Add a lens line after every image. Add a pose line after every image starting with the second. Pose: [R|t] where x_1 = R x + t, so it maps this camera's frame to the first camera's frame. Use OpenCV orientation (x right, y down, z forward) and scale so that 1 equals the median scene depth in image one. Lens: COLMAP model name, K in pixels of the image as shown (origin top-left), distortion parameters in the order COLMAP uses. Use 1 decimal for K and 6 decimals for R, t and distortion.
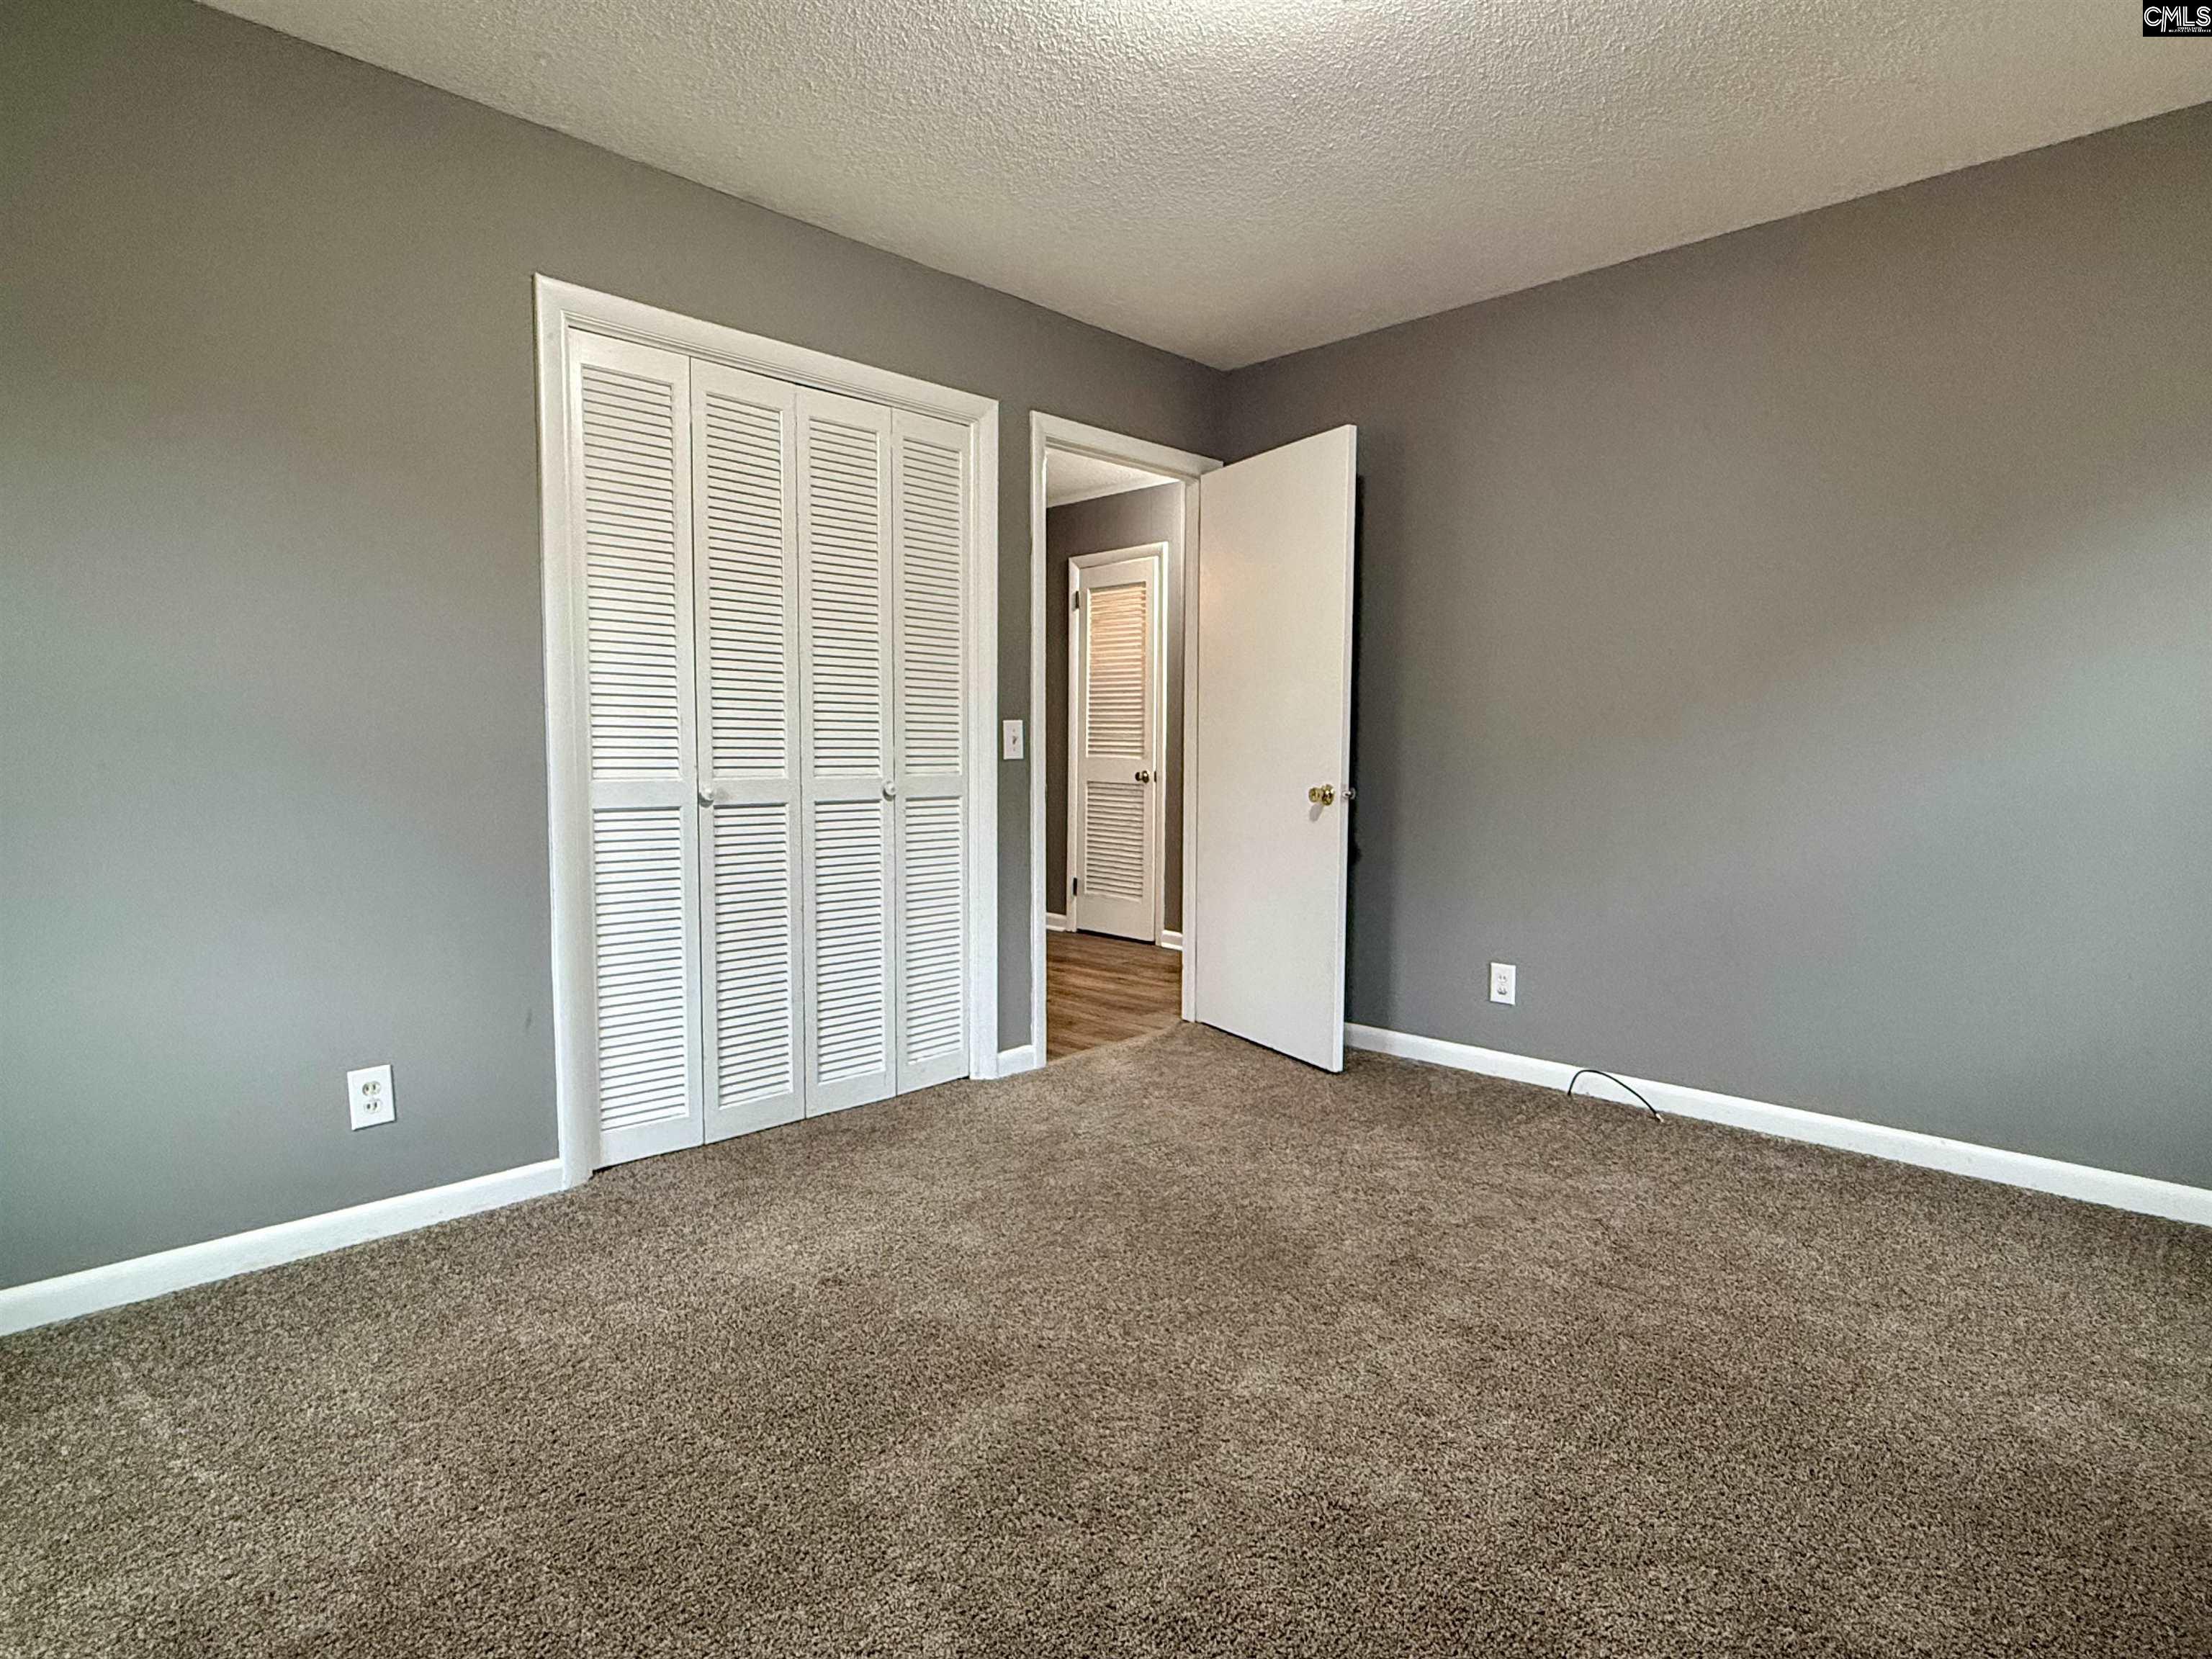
lens RADIAL K [[1188.2, 0, 1100.1], [0, 1188.2, 842.4], [0, 0, 1]] dist [0.000608, 0.000401]
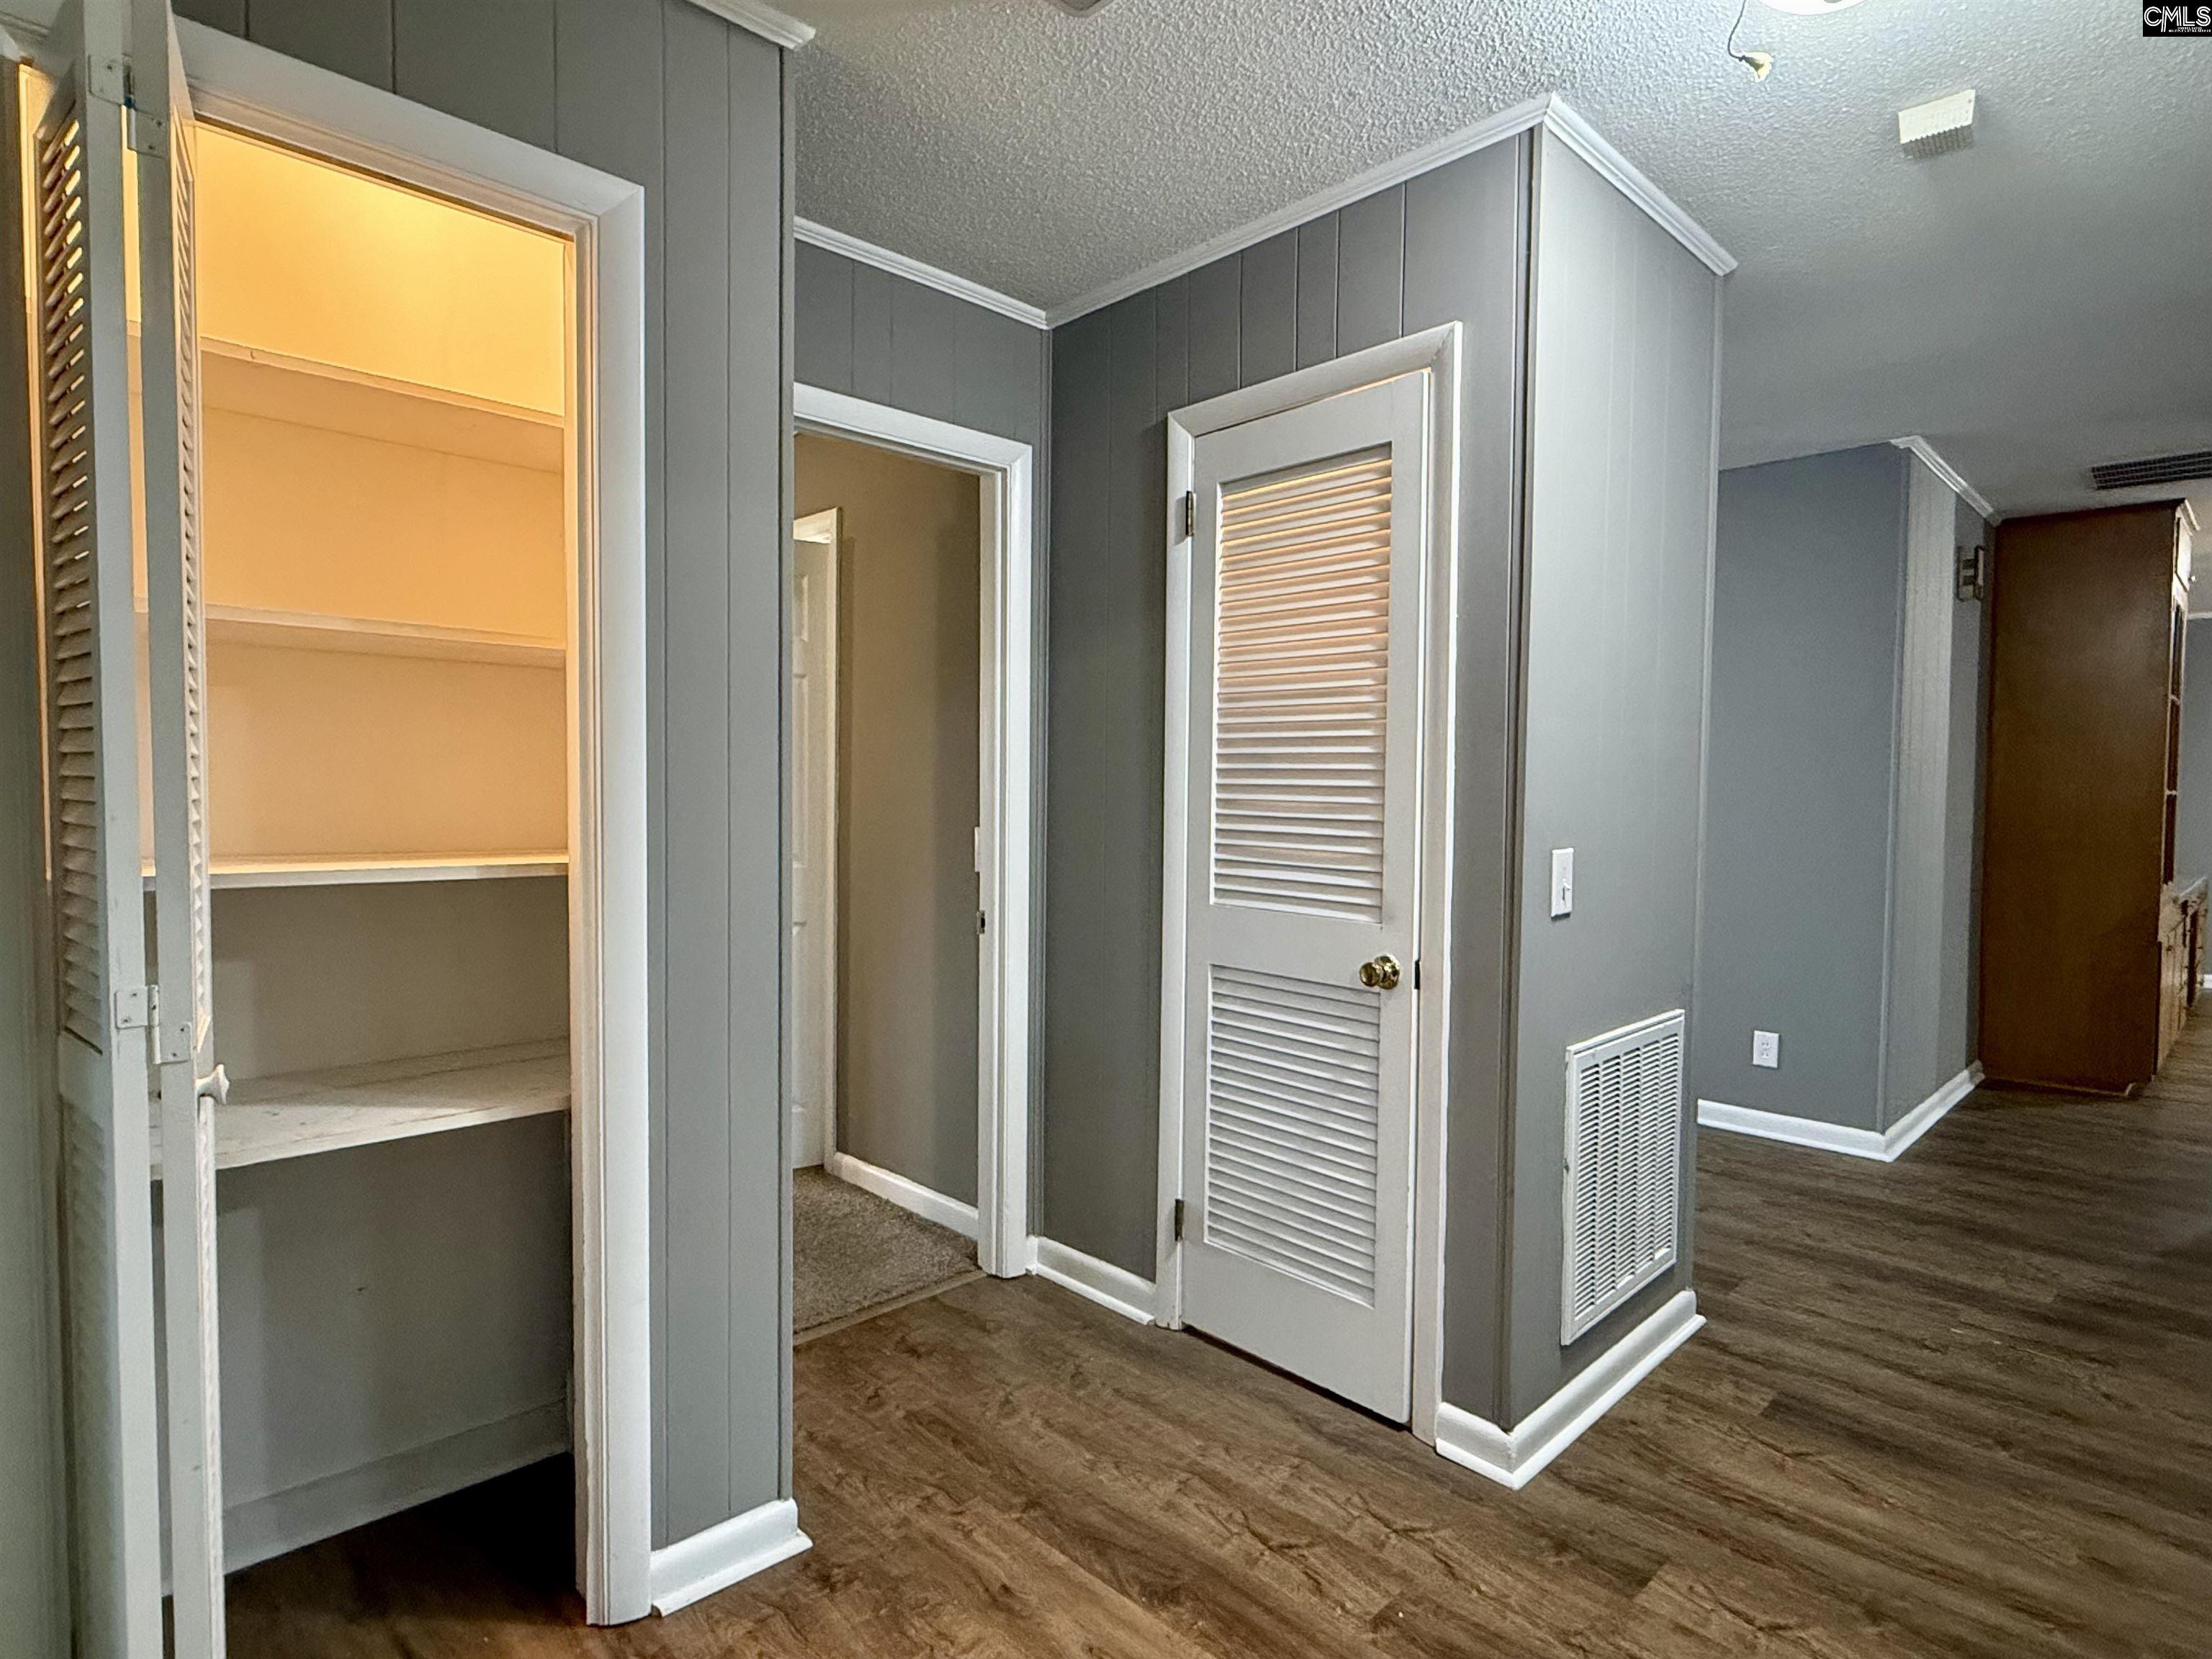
lens RADIAL K [[1188.2, 0, 1110.4], [0, 1188.2, 823.7], [0, 0, 1]] dist [0.000608, 0.000401]
pose [[0.999846, 0.003800, -0.017124, -0.038986], [-0.004712, 0.998555, -0.053537, -0.077399], [0.016895, 0.053609, 0.998419, 0.604706]]
